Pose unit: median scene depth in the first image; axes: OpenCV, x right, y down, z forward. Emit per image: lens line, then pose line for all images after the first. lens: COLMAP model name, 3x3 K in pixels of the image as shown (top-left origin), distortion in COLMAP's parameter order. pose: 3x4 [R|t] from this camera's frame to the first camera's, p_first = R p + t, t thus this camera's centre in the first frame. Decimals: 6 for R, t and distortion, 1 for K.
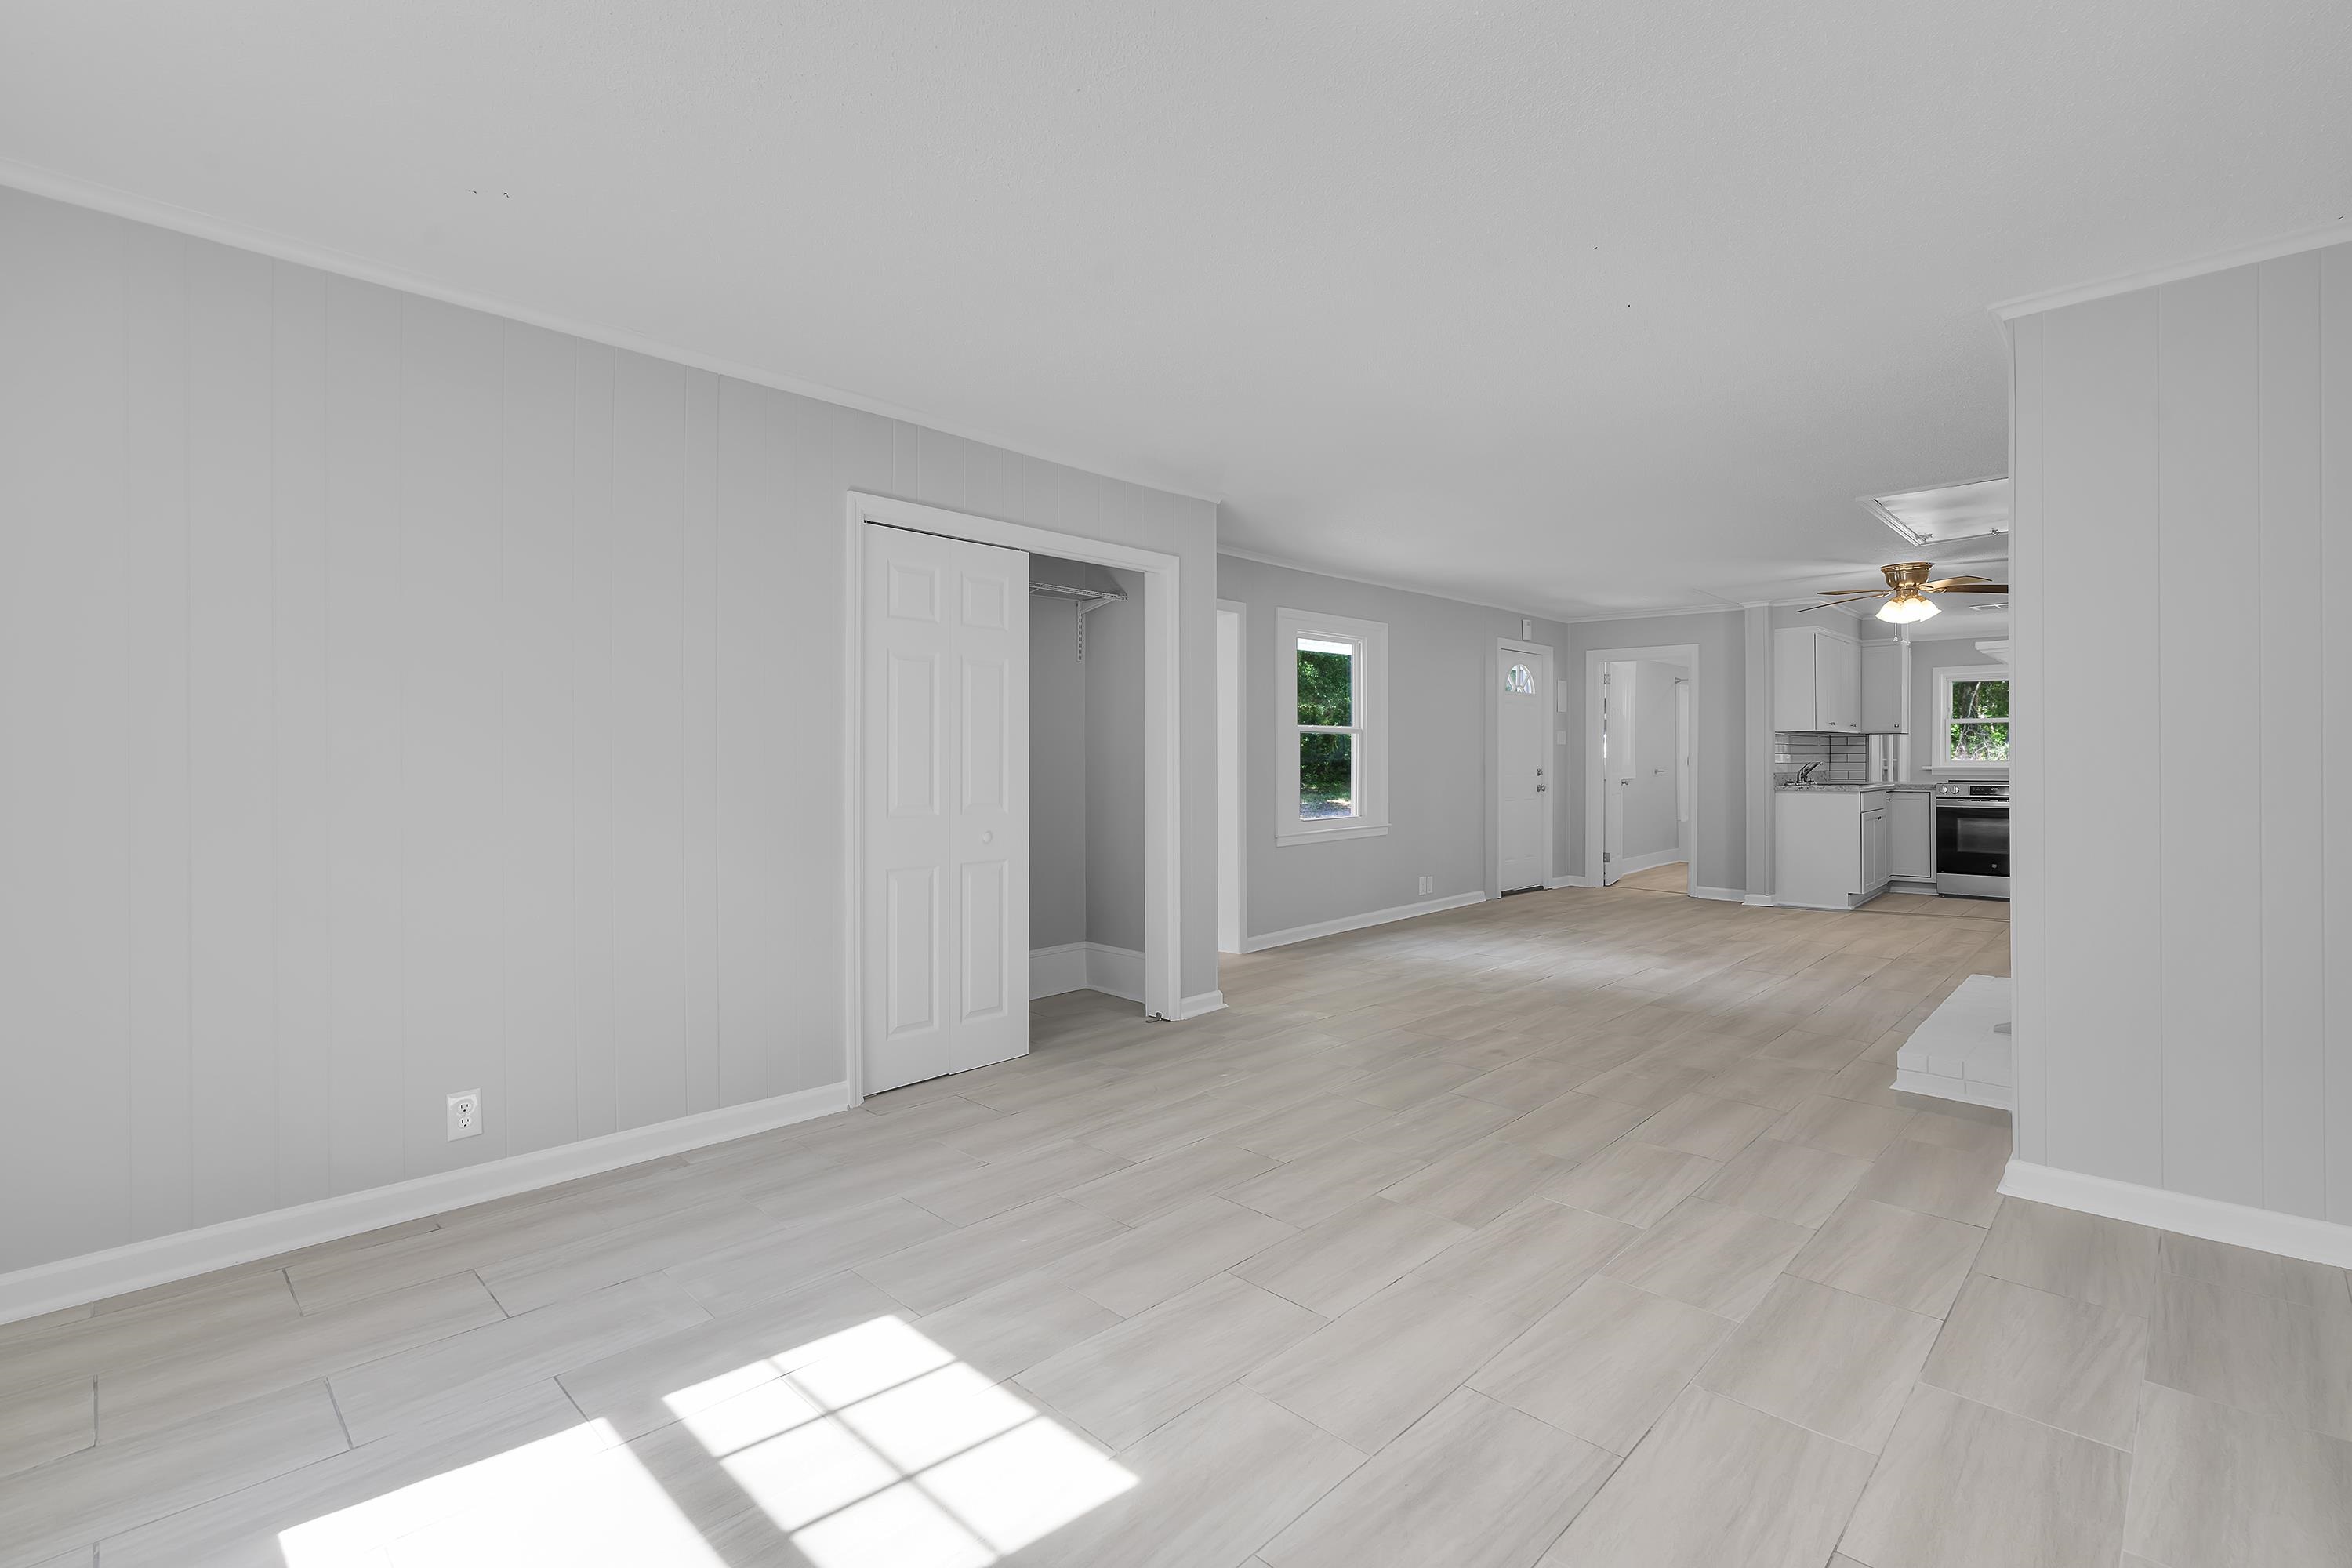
lens RADIAL K [[1055.0, 0, 1189.7], [0, 1055.0, 773.6], [0, 0, 1]] dist [-0.003361, 0.000269]
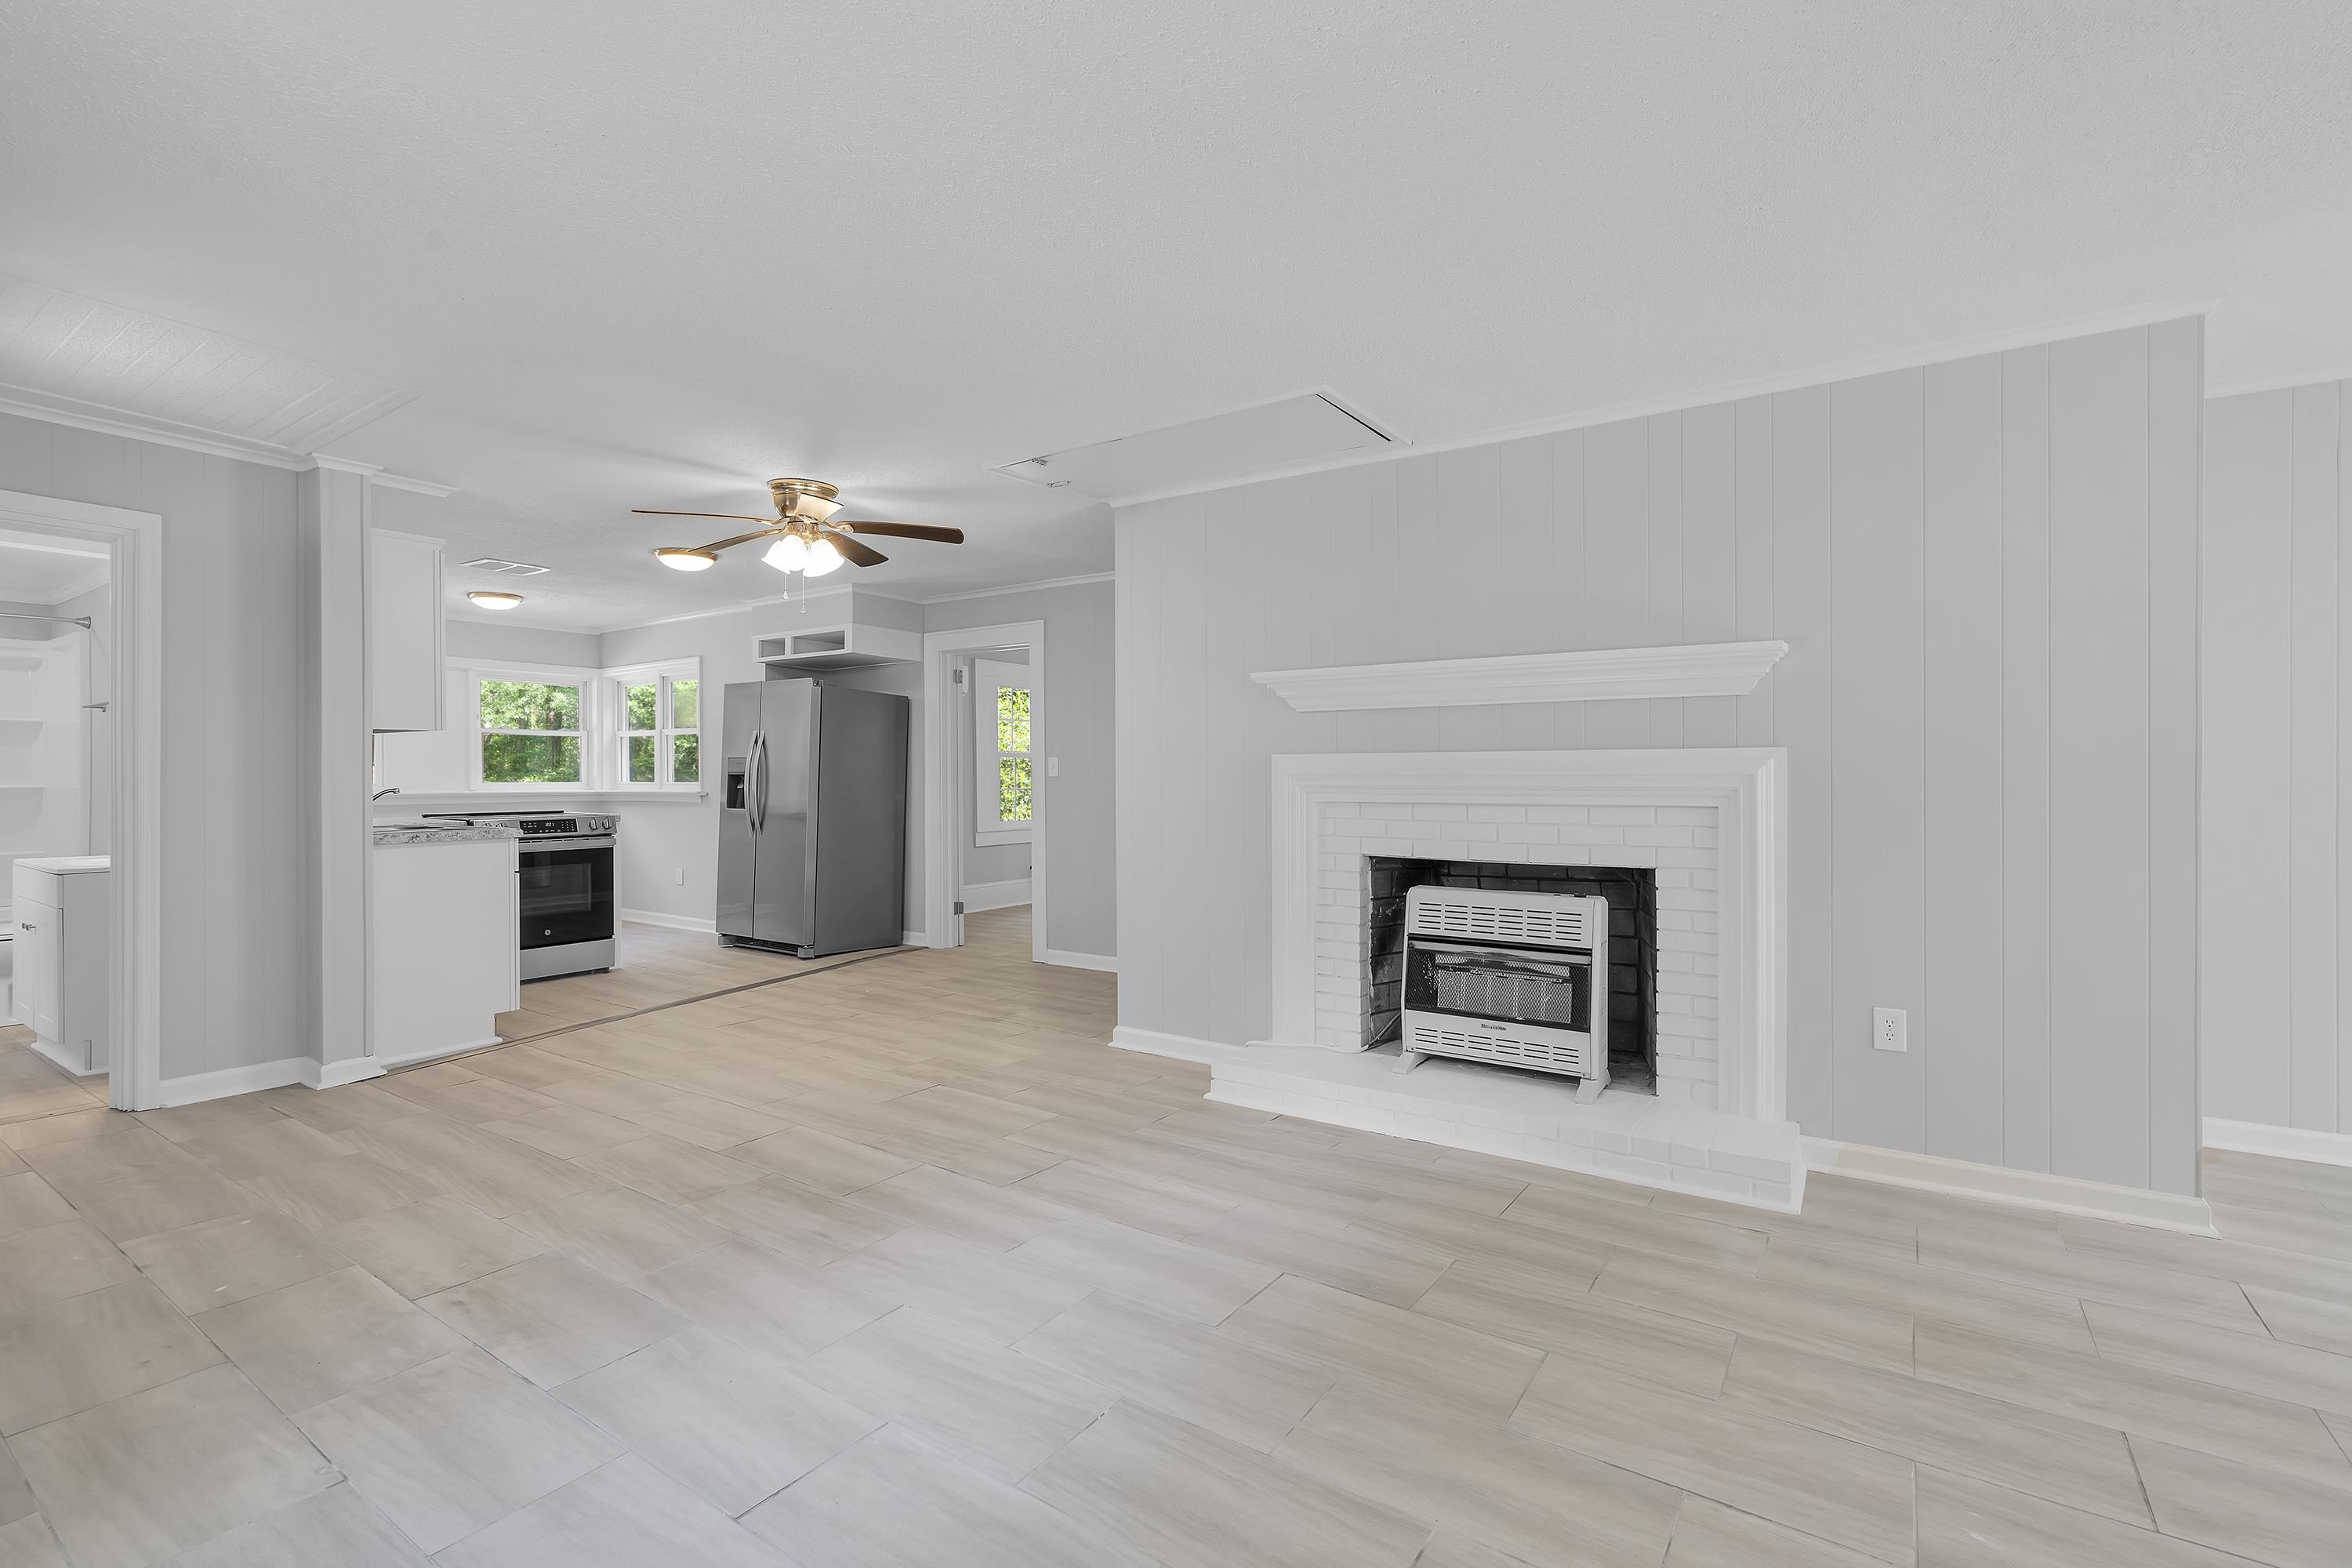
lens RADIAL K [[1055.0, 0, 1165.8], [0, 1055.0, 785.3], [0, 0, 1]] dist [-0.003361, 0.000269]
pose [[-0.153814, -0.005628, 0.988084, -0.010417], [0.014891, 0.999857, 0.008014, -0.032774], [-0.987988, 0.015947, -0.153708, 2.176975]]
